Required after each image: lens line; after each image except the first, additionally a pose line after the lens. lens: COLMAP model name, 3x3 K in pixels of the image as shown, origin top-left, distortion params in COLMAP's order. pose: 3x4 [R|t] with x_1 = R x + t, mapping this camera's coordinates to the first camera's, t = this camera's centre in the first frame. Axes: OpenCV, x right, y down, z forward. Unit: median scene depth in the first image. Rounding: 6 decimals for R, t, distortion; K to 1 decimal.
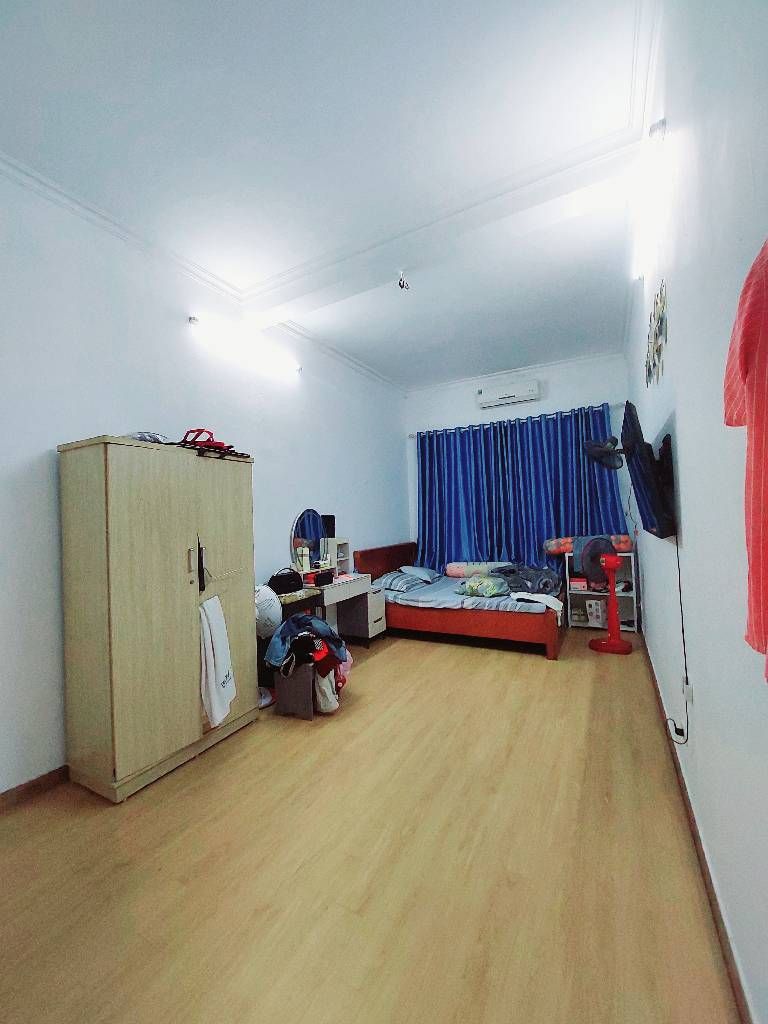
lens RADIAL K [[408.9, 0, 383.4], [0, 408.9, 509.0], [0, 0, 1]] dist [-0.015585, -0.000131]
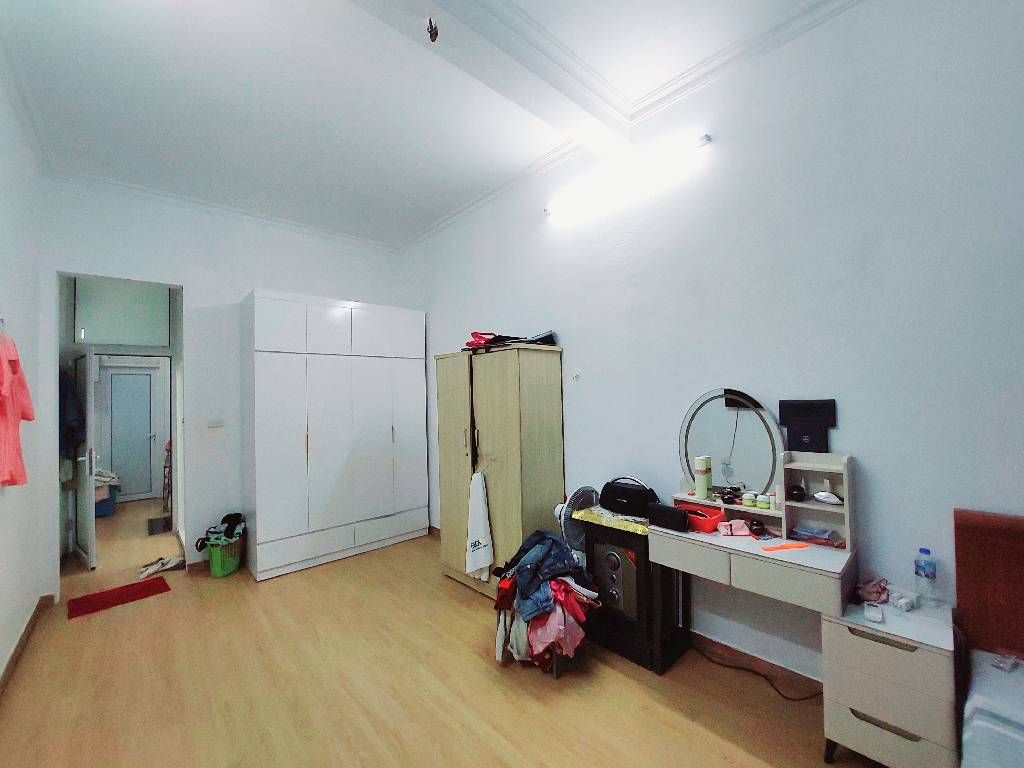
lens RADIAL K [[408.9, 0, 508.8], [0, 408.9, 387.0], [0, 0, 1]] dist [-0.015585, -0.000131]
pose [[-0.317865, 0.025986, -0.947780, 0.392483], [0.054845, 0.998455, 0.008981, -0.021874], [0.946549, -0.049126, -0.318799, 0.850009]]
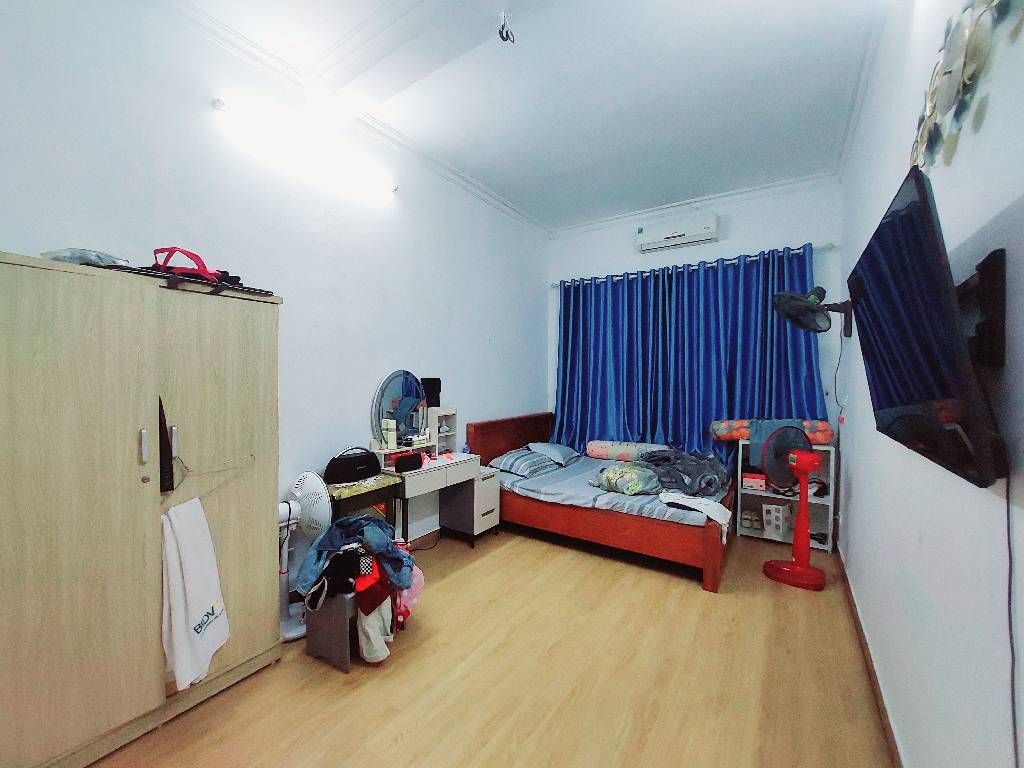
lens RADIAL K [[408.9, 0, 508.8], [0, 408.9, 387.0], [0, 0, 1]] dist [-0.015585, -0.000131]
pose [[0.994437, 0.045242, -0.095117, 0.094316], [-0.040688, 0.997955, 0.049291, -0.014504], [0.097153, -0.045147, 0.994245, 0.225899]]
